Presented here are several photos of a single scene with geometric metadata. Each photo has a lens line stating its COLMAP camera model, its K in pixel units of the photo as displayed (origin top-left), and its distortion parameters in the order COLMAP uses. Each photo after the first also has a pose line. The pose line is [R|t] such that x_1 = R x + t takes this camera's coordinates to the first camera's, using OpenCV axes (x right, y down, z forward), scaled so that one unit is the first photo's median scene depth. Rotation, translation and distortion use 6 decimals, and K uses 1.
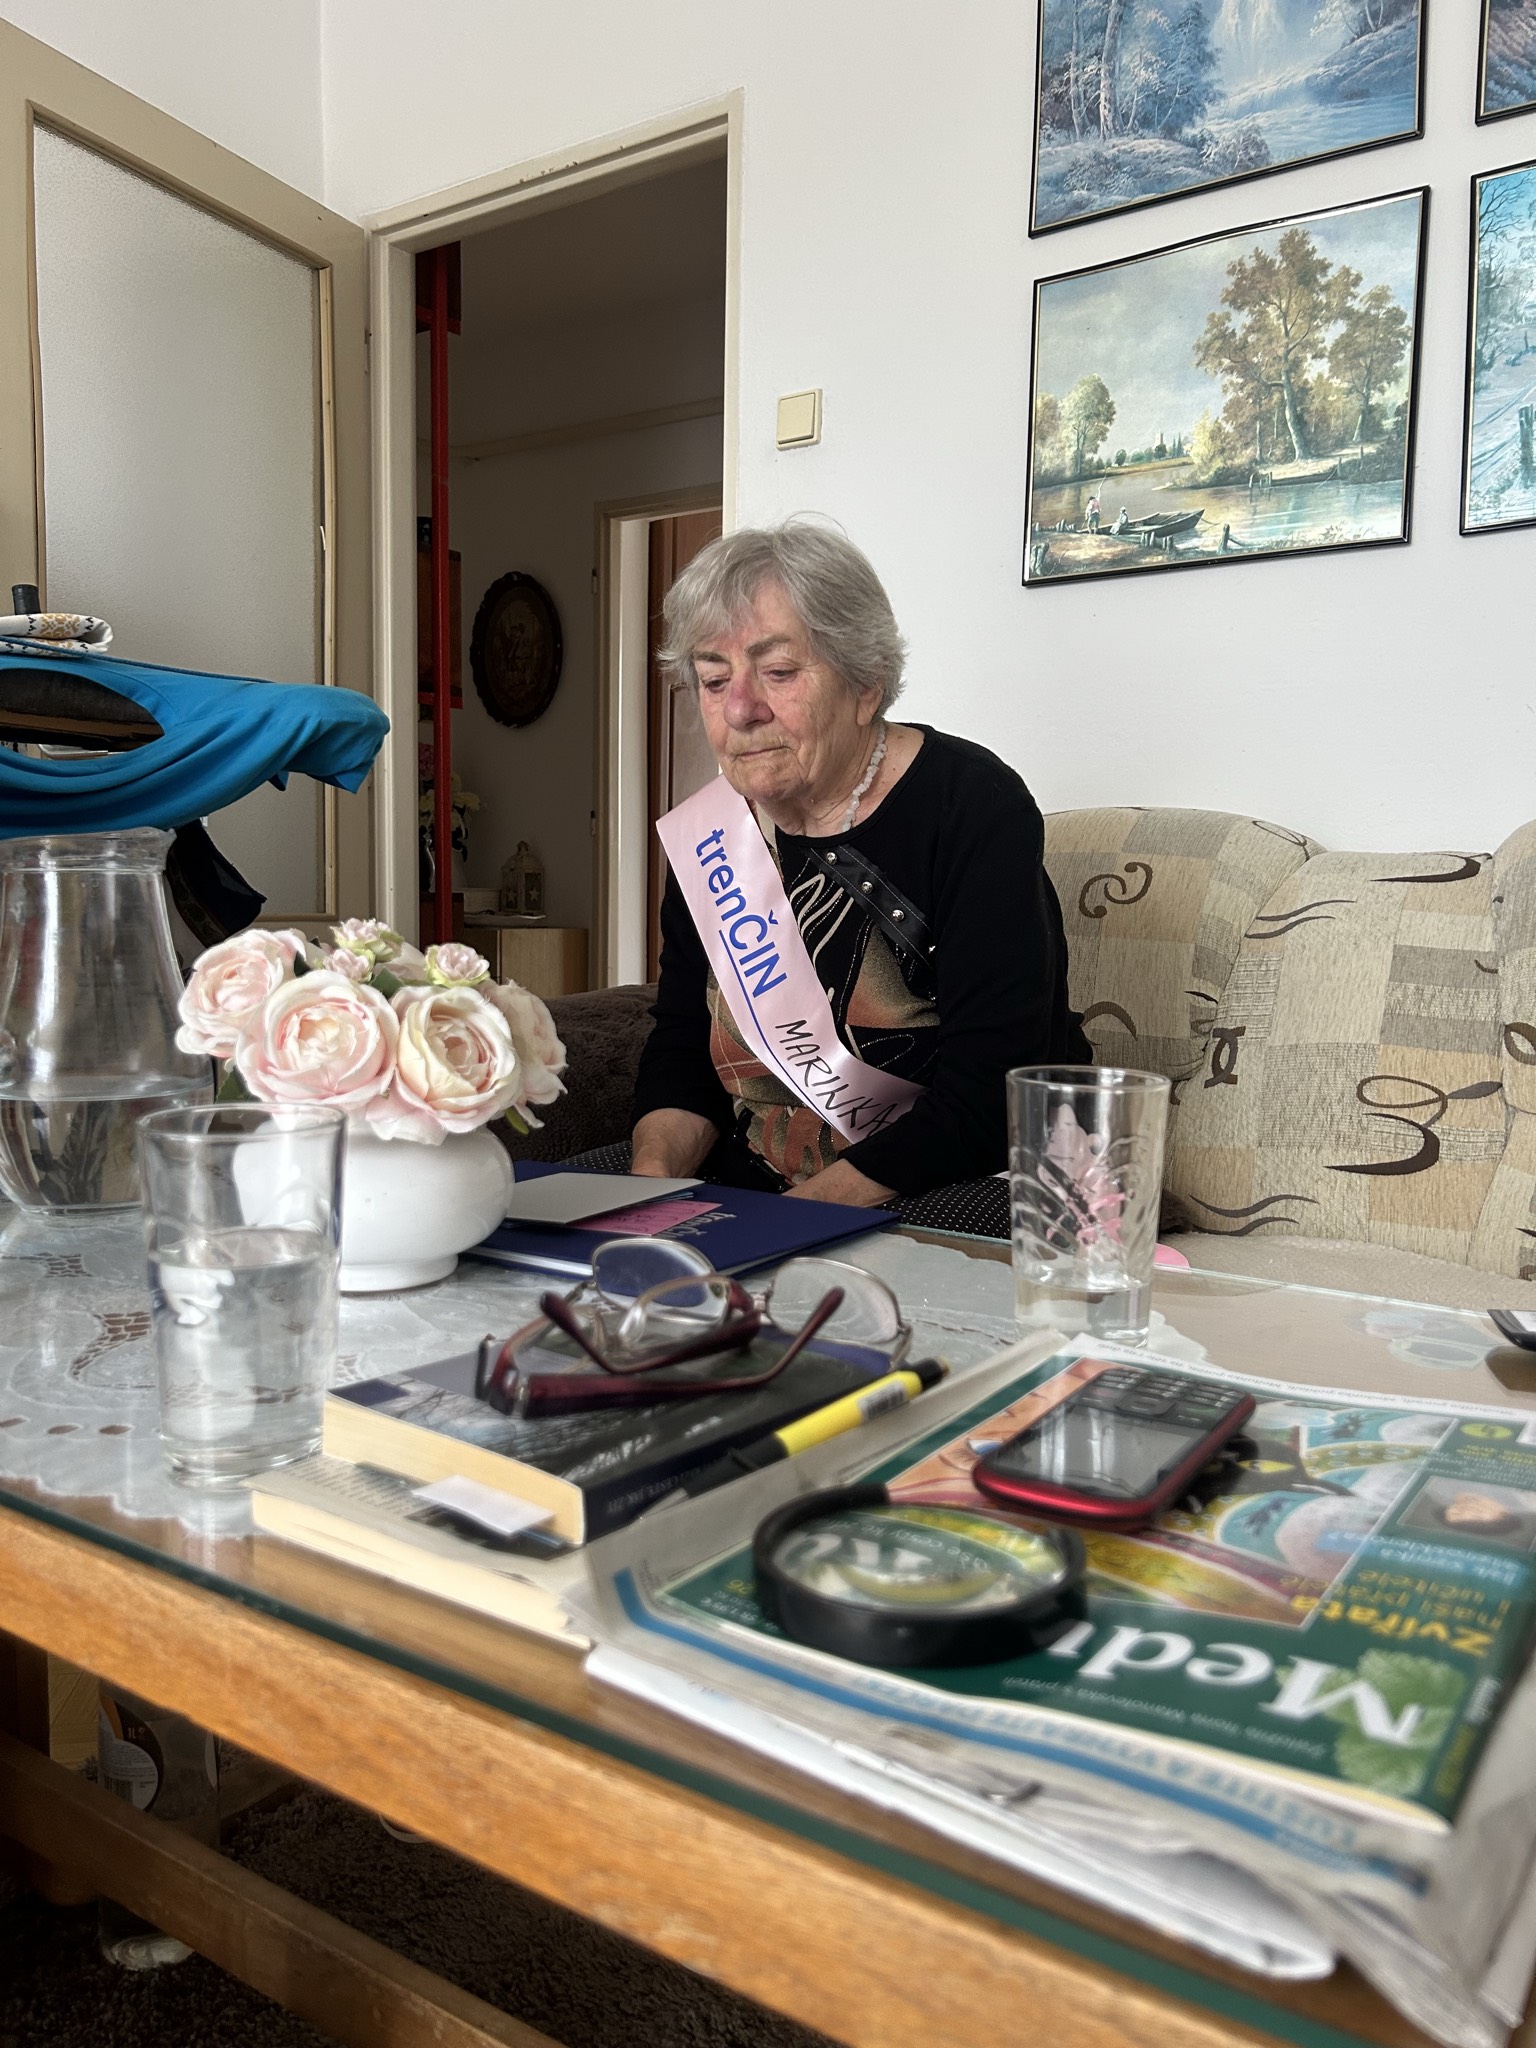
lens RADIAL K [[1508.7, 0, 817.4], [0, 1508.7, 1023.1], [0, 0, 1]] dist [0.043353, -0.026551]
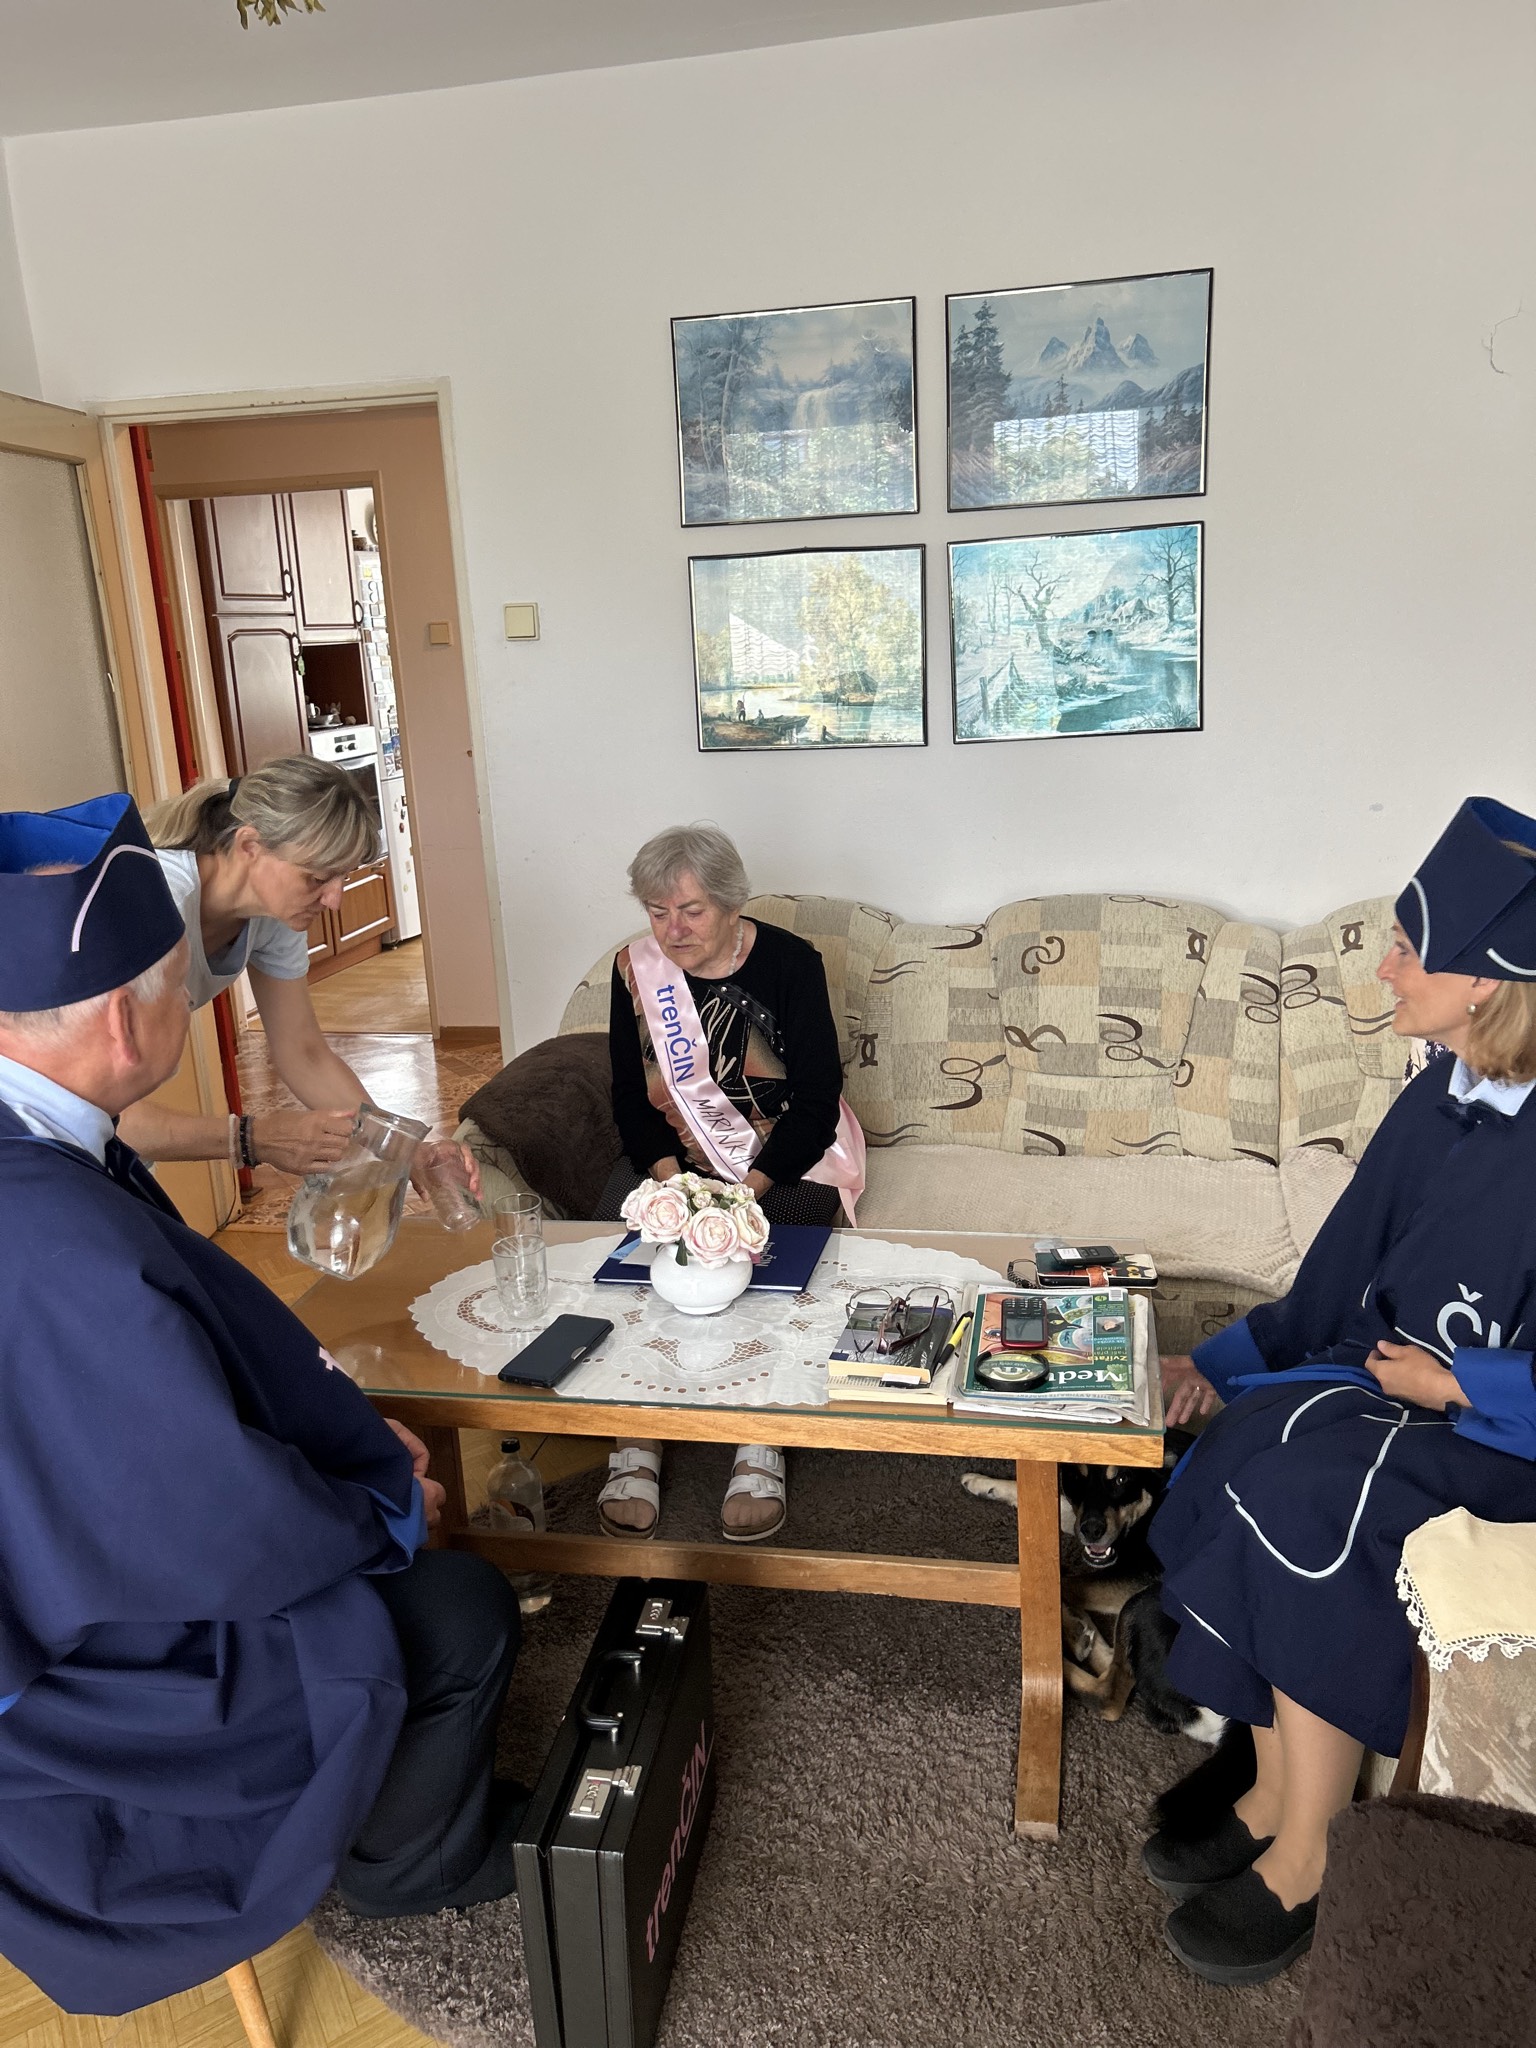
lens RADIAL K [[1508.7, 0, 763.8], [0, 1508.7, 1024.9], [0, 0, 1]] dist [0.043353, -0.026551]
pose [[0.923724, -0.156011, 0.349850, -0.528568], [0.088249, 0.975409, 0.201964, -0.419647], [-0.372755, -0.155685, 0.914776, -0.696127]]
